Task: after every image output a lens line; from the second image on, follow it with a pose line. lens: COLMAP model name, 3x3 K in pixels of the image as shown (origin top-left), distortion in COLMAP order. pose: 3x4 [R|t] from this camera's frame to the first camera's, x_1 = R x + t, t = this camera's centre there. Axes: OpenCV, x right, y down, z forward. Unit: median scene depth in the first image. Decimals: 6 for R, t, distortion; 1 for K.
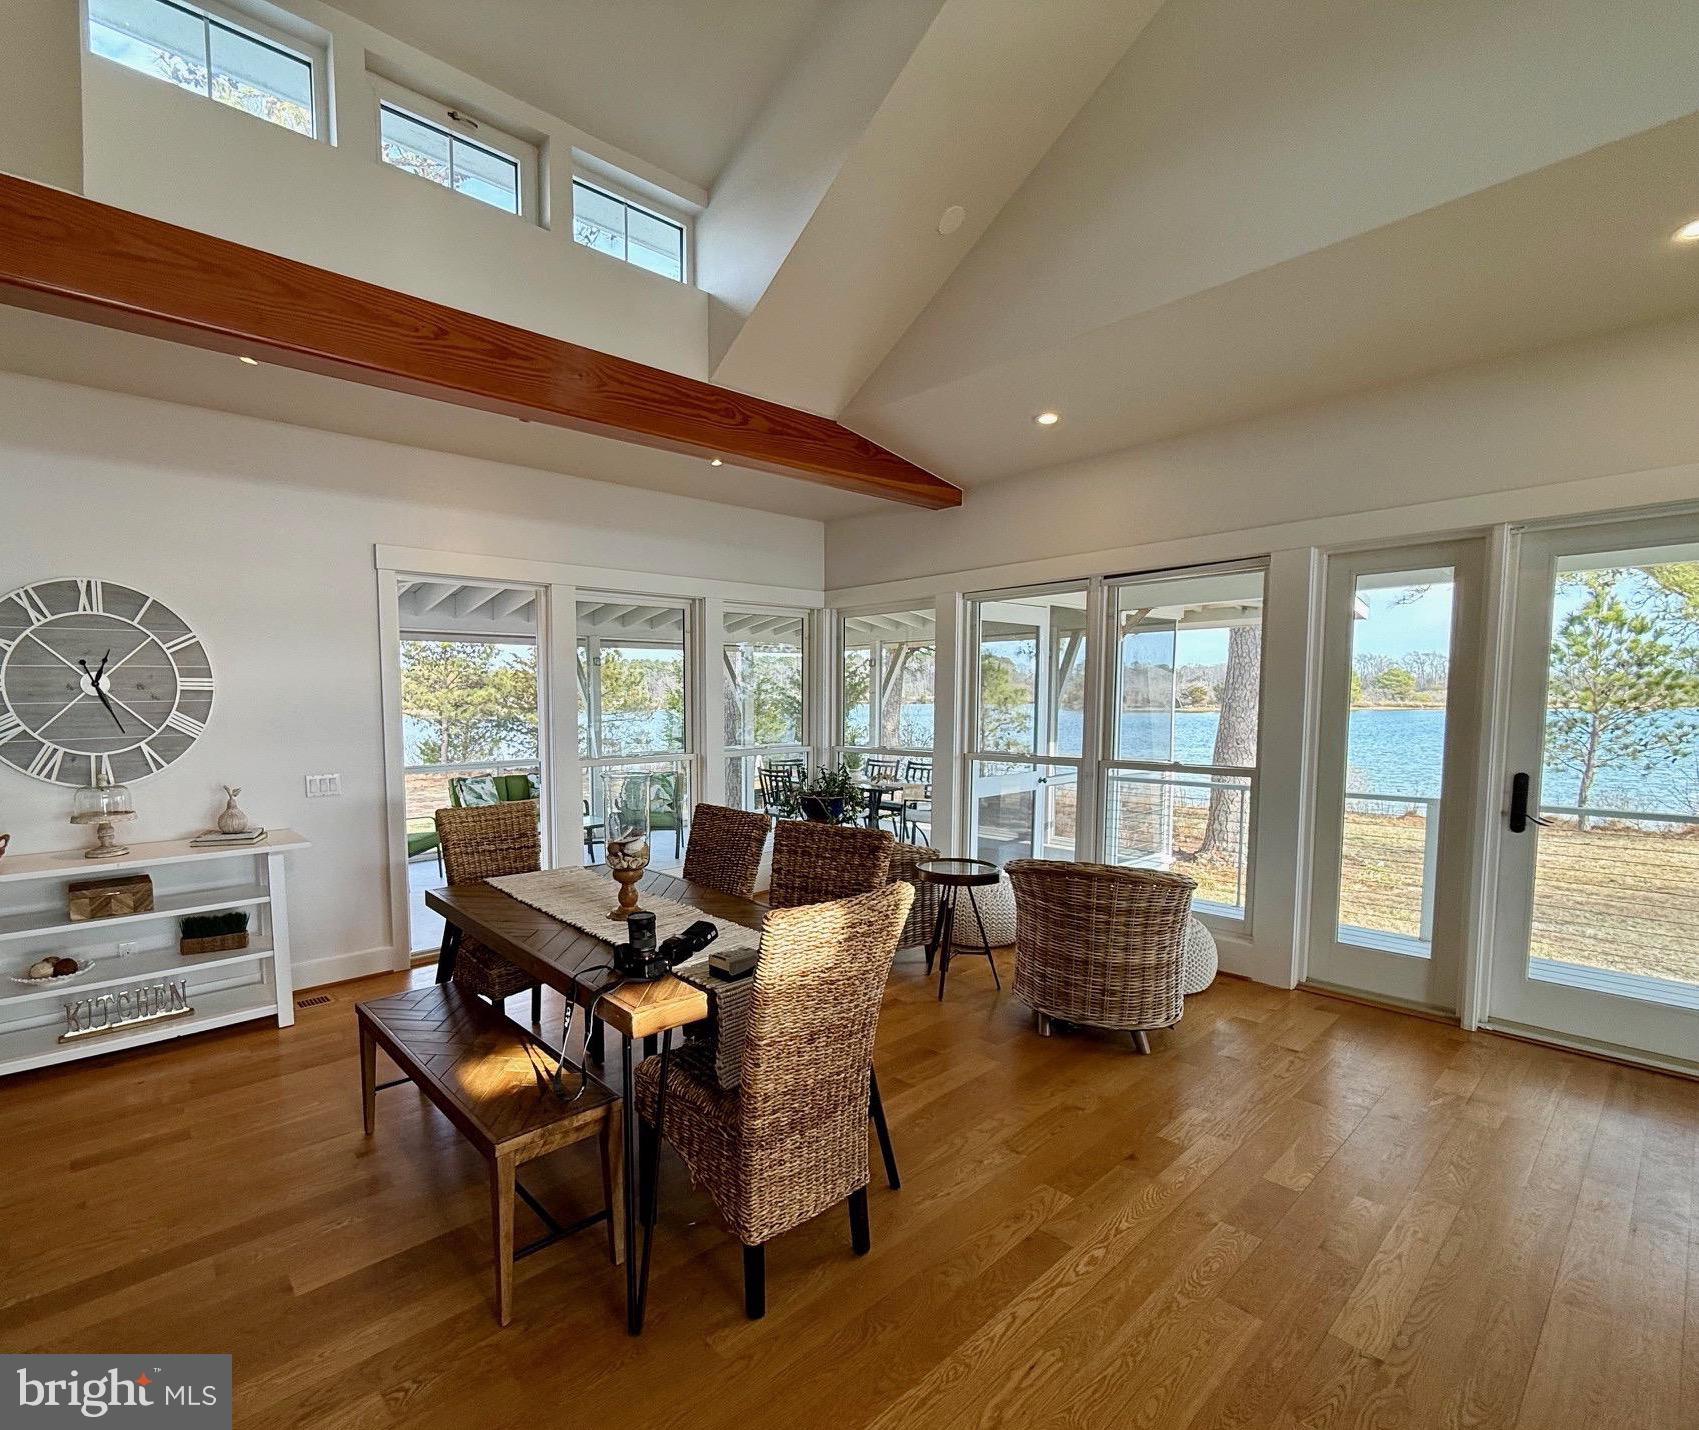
lens RADIAL K [[801.1, 0, 696.9], [0, 801.1, 755.0], [0, 0, 1]] dist [0.002538, 0.000052]
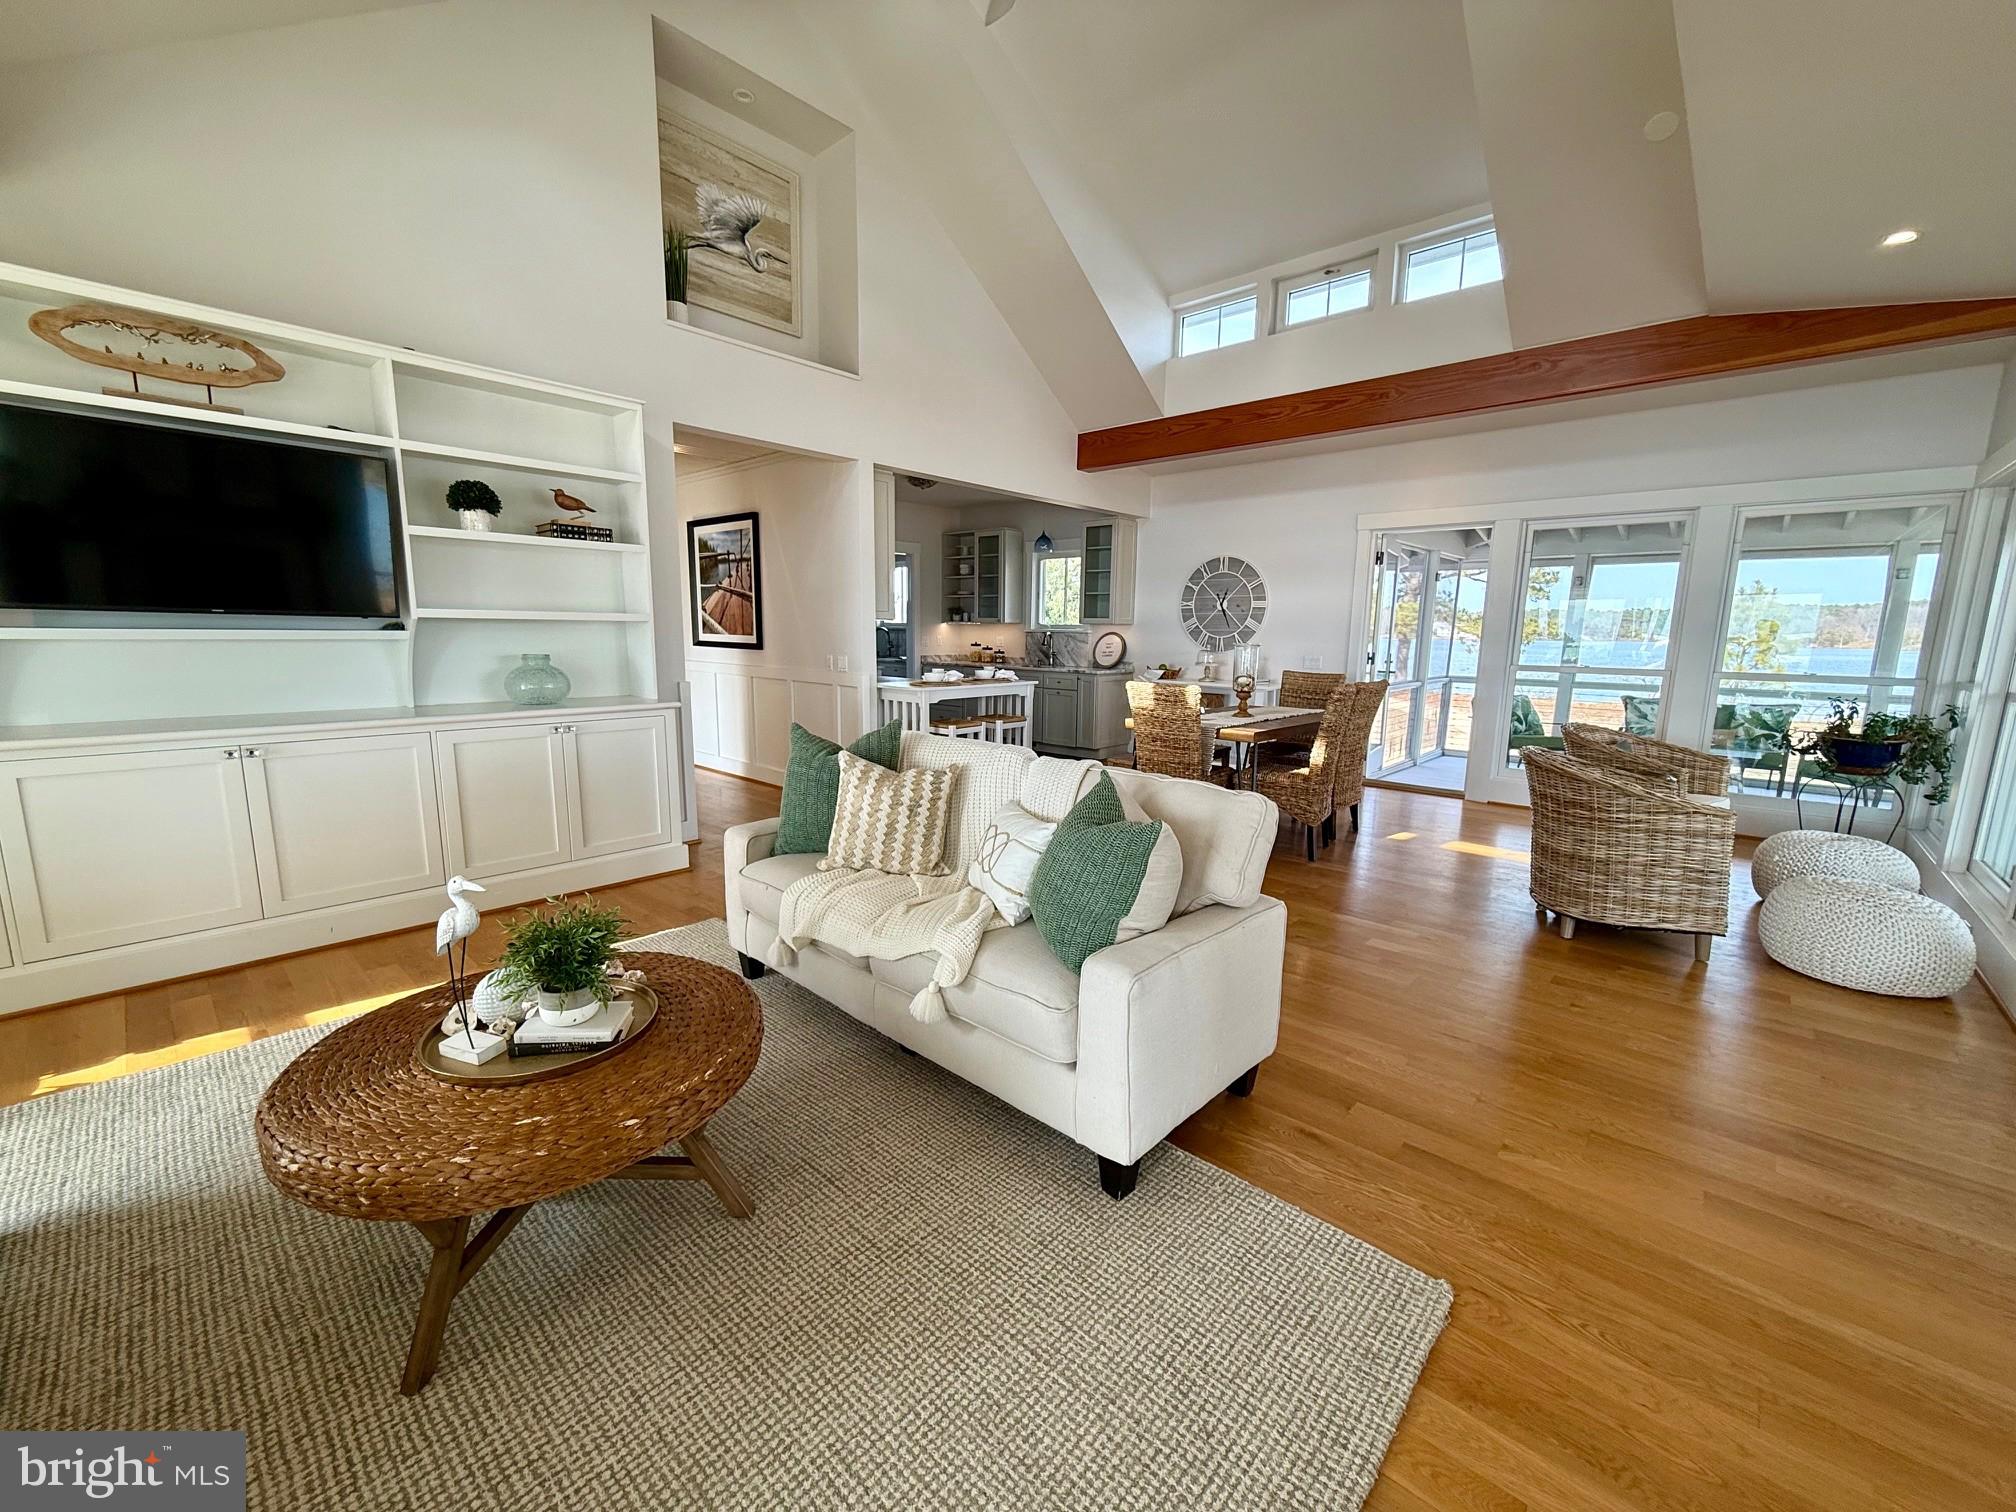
lens RADIAL K [[802.2, 0, 1008.0], [0, 802.2, 756.0], [0, 0, 1]] dist [0.001840, -0.000140]
pose [[0.167455, 0.167472, -0.971551, 1.217752], [-0.086018, 0.984190, 0.154825, 0.026797], [0.982120, 0.057645, 0.179213, 0.050046]]
